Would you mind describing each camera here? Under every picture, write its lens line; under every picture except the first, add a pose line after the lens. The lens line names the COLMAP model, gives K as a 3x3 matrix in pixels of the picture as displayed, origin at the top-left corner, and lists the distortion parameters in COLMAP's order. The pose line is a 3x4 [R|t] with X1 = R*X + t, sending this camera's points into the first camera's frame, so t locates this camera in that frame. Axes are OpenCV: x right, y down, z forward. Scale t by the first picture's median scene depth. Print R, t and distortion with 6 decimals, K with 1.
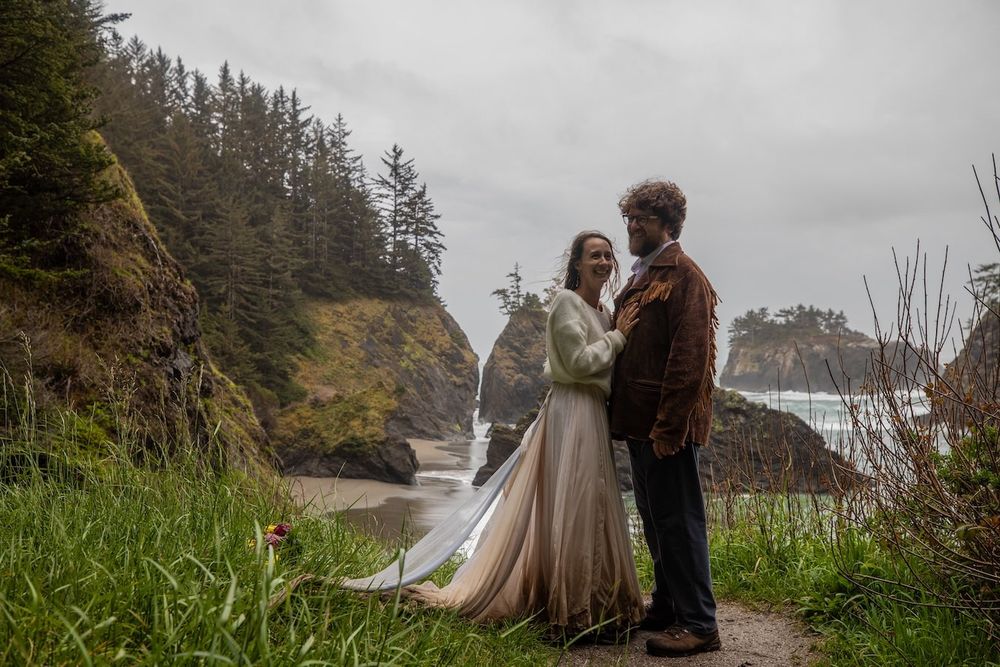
lens RADIAL K [[944.8, 0, 500.5], [0, 944.8, 328.2], [0, 0, 1]] dist [0.035553, 0.037813]
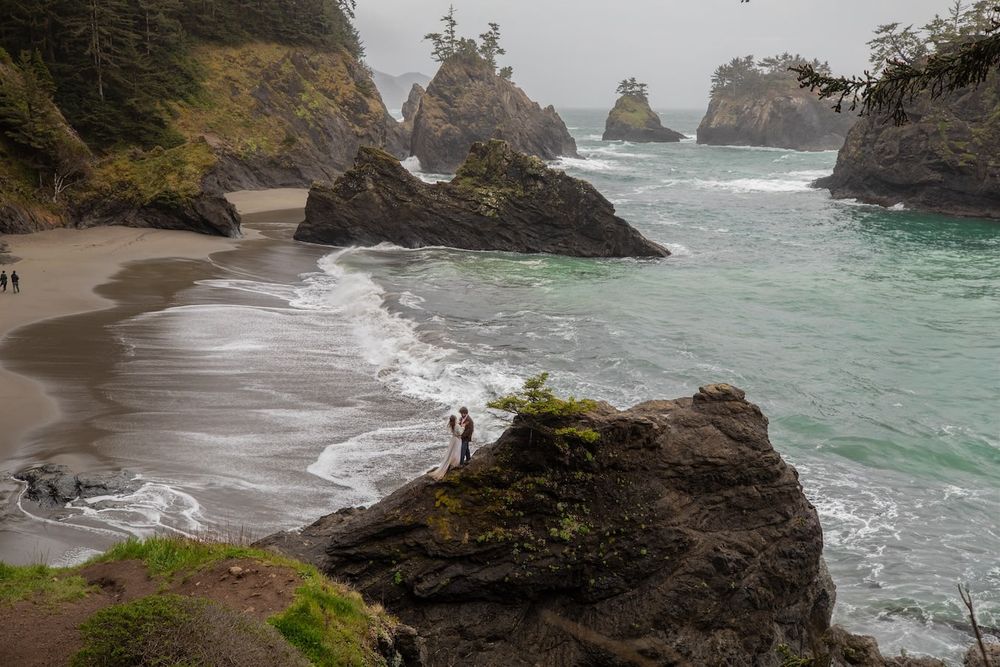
lens RADIAL K [[944.8, 0, 500.5], [0, 944.8, 328.2], [0, 0, 1]] dist [0.035553, 0.037813]
pose [[0.999005, 0.035664, -0.026766, 0.150935], [-0.027180, 0.962883, 0.268547, -0.019075], [0.035350, -0.267552, 0.962895, -0.027738]]
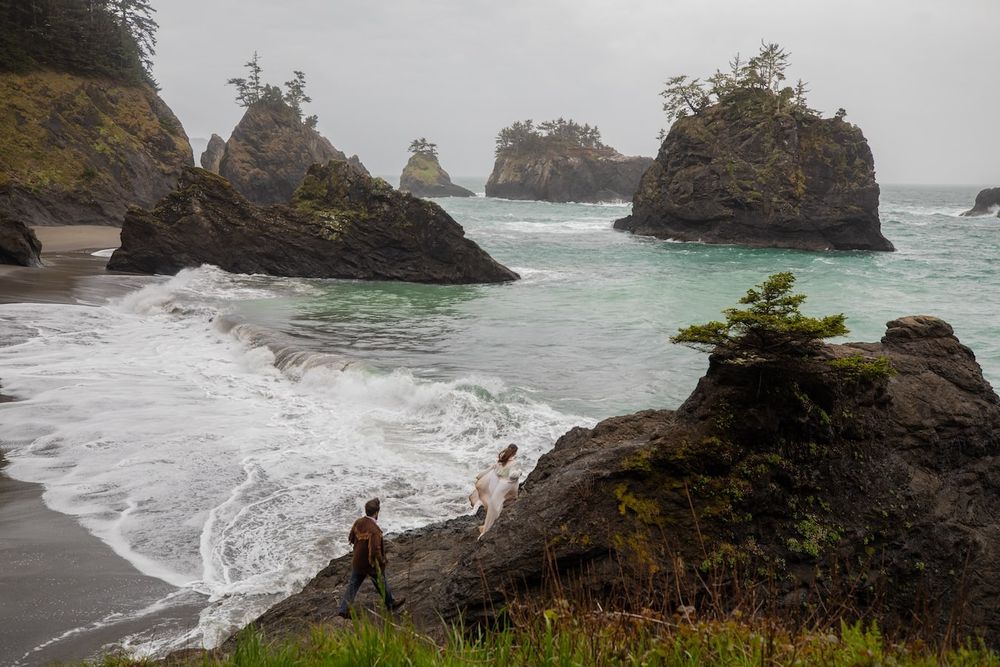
lens RADIAL K [[878.4, 0, 500.0], [0, 878.4, 333.5], [0, 0, 1]] dist [0.018427, 0.047336]
pose [[0.978899, 0.002434, 0.204329, 0.113071], [-0.046284, 0.976582, 0.210106, 0.015828], [-0.199032, -0.215130, 0.956089, 0.037485]]
